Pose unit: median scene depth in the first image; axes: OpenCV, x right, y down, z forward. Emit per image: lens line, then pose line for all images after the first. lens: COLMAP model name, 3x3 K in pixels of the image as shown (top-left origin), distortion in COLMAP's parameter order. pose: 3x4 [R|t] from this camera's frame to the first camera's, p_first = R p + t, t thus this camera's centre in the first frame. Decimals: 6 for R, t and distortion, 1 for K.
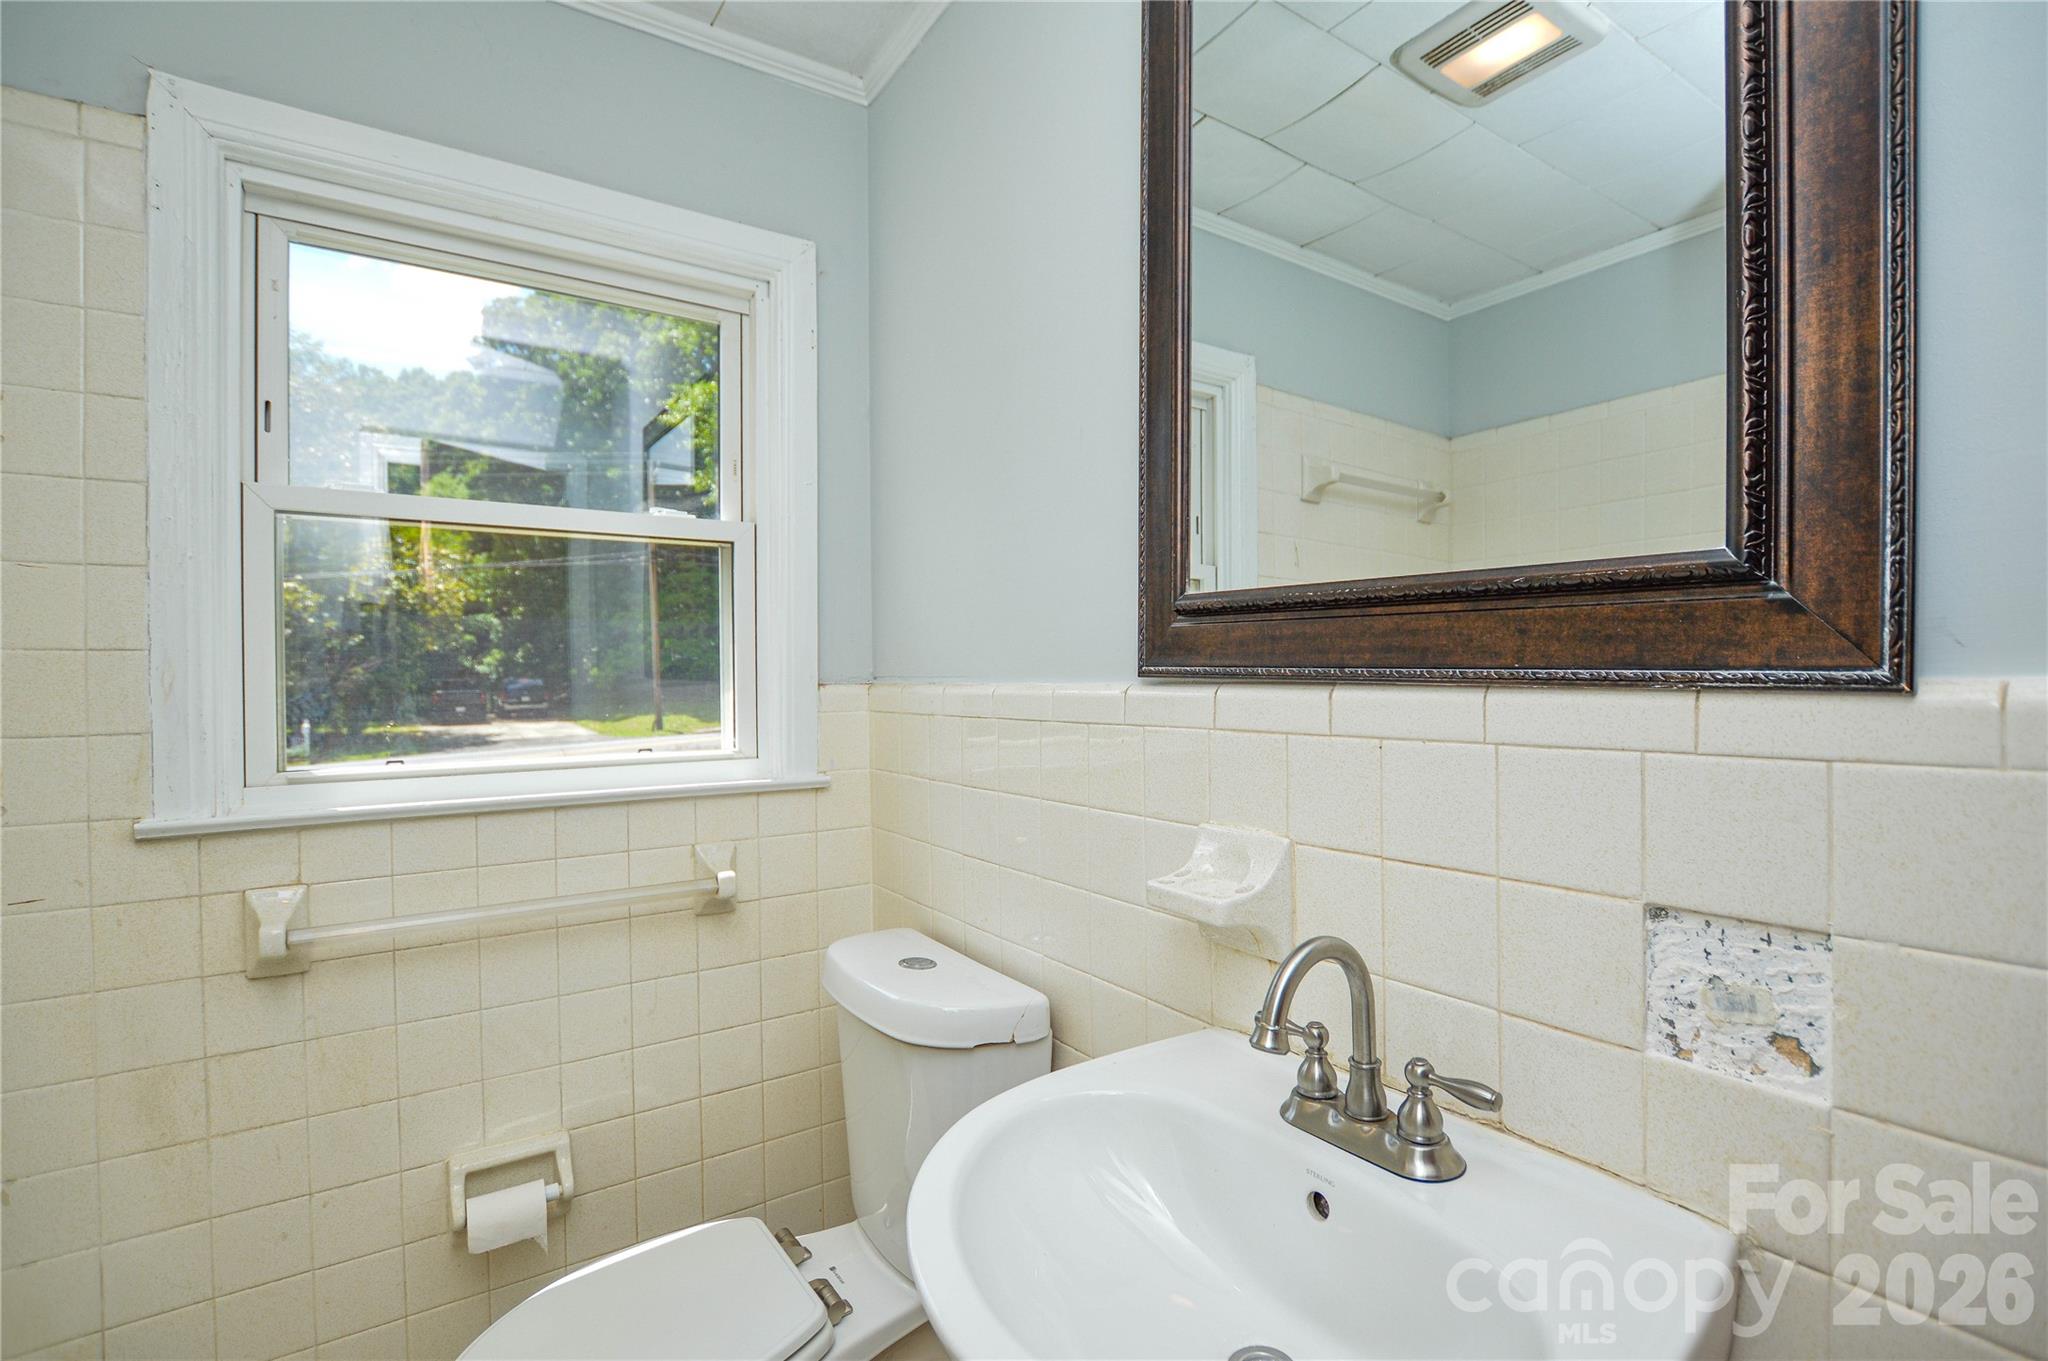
lens RADIAL K [[930.4, 0, 1016.8], [0, 930.4, 681.8], [0, 0, 1]] dist [-0.027480, 0.000305]
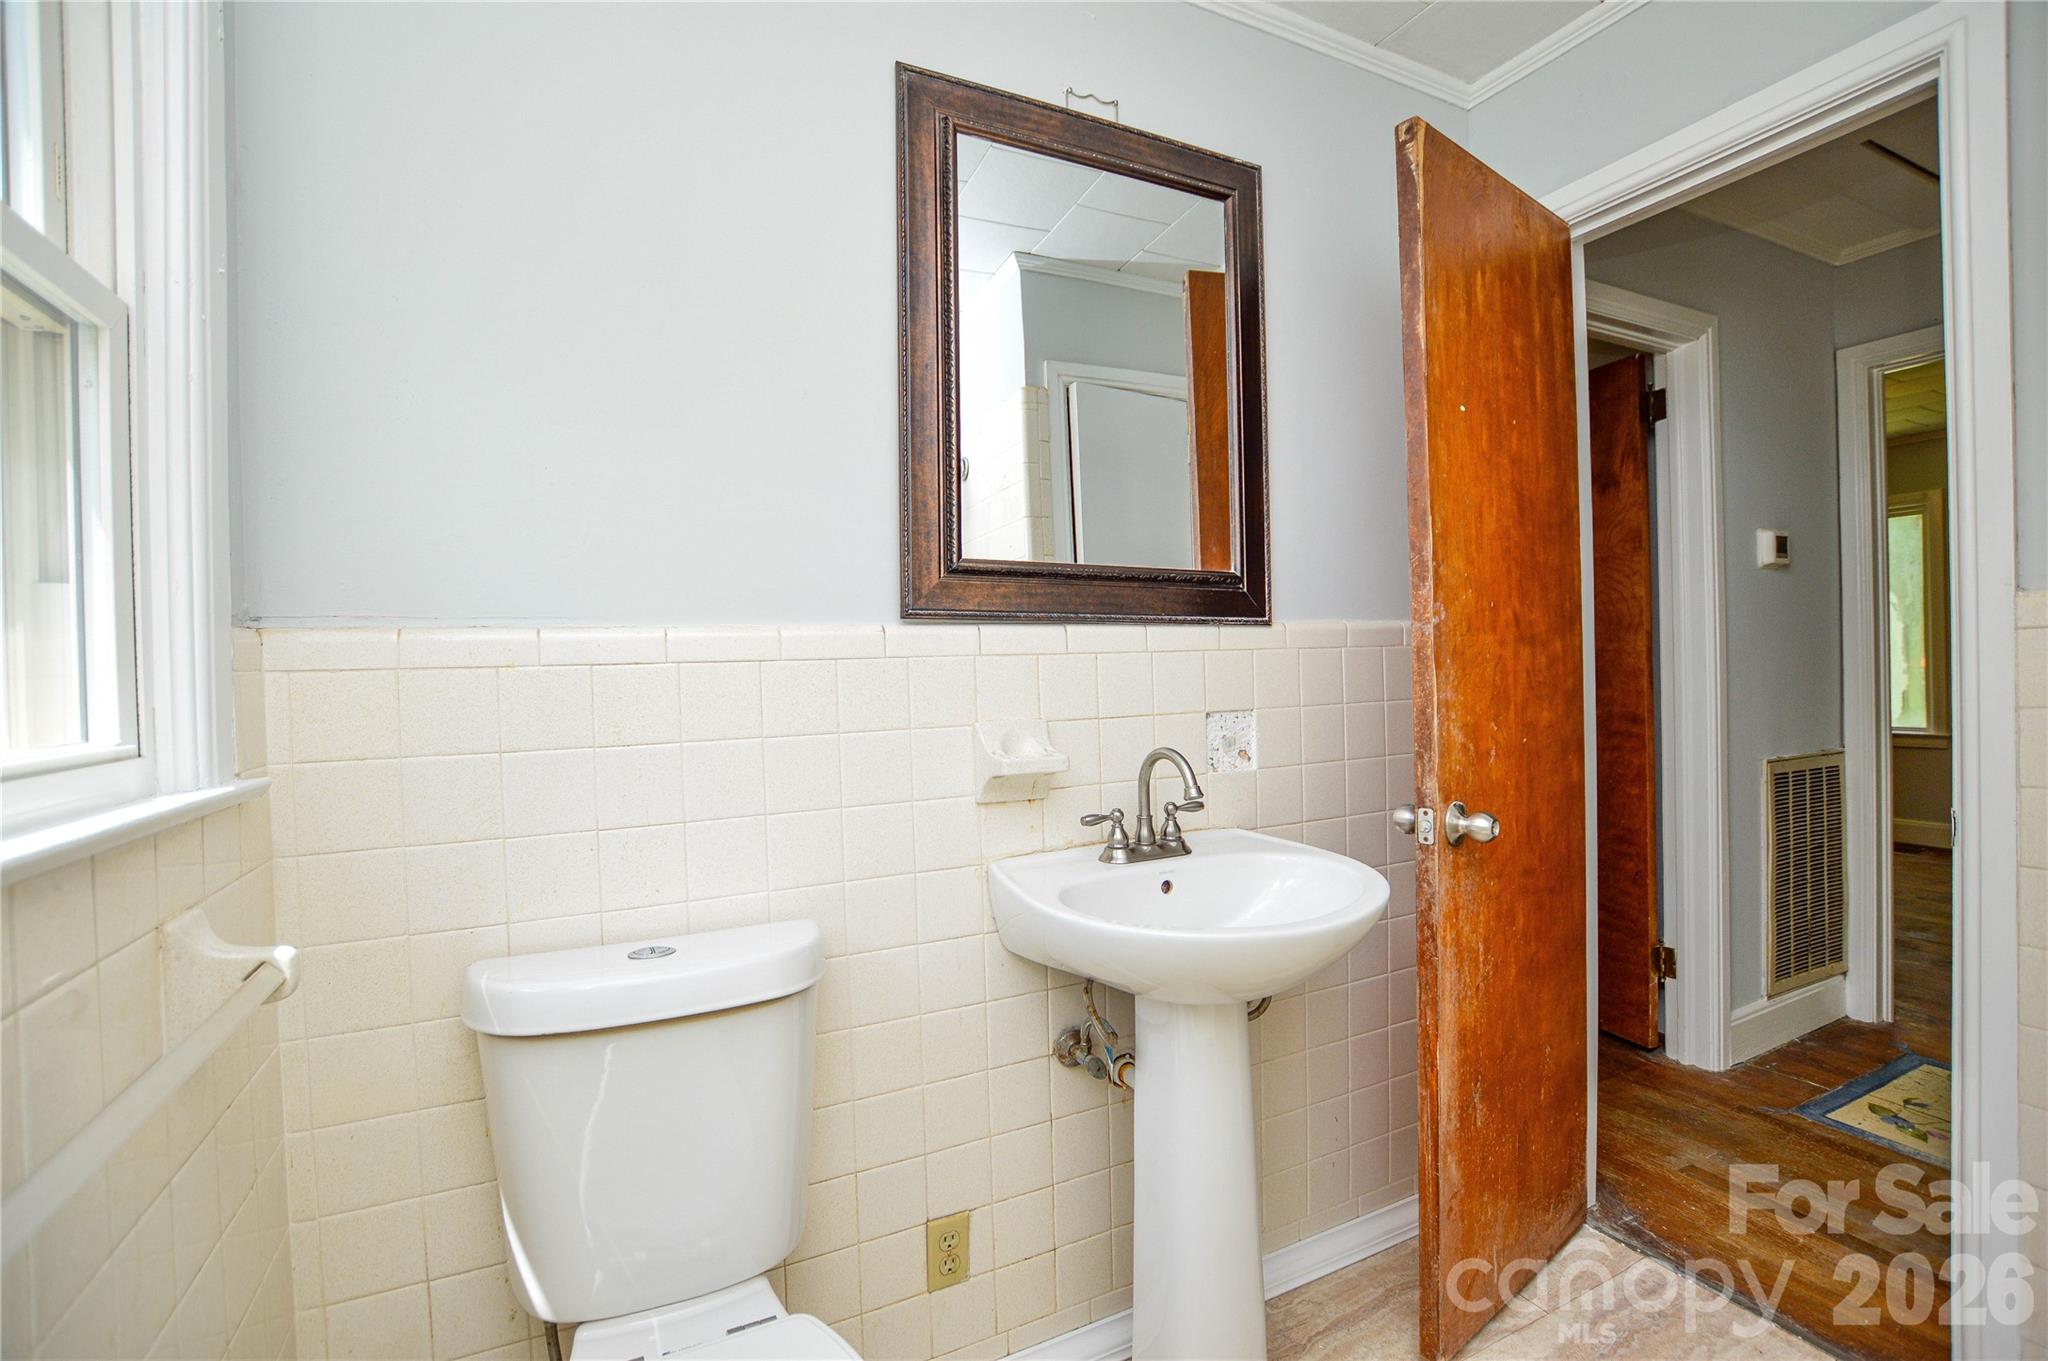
lens RADIAL K [[930.4, 0, 1016.8], [0, 930.4, 681.8], [0, 0, 1]] dist [-0.027480, 0.000305]
pose [[0.146624, -0.012089, 0.989118, -1.504021], [0.028668, 0.999557, 0.007967, 0.102864], [-0.988777, 0.027188, 0.146906, 0.924419]]
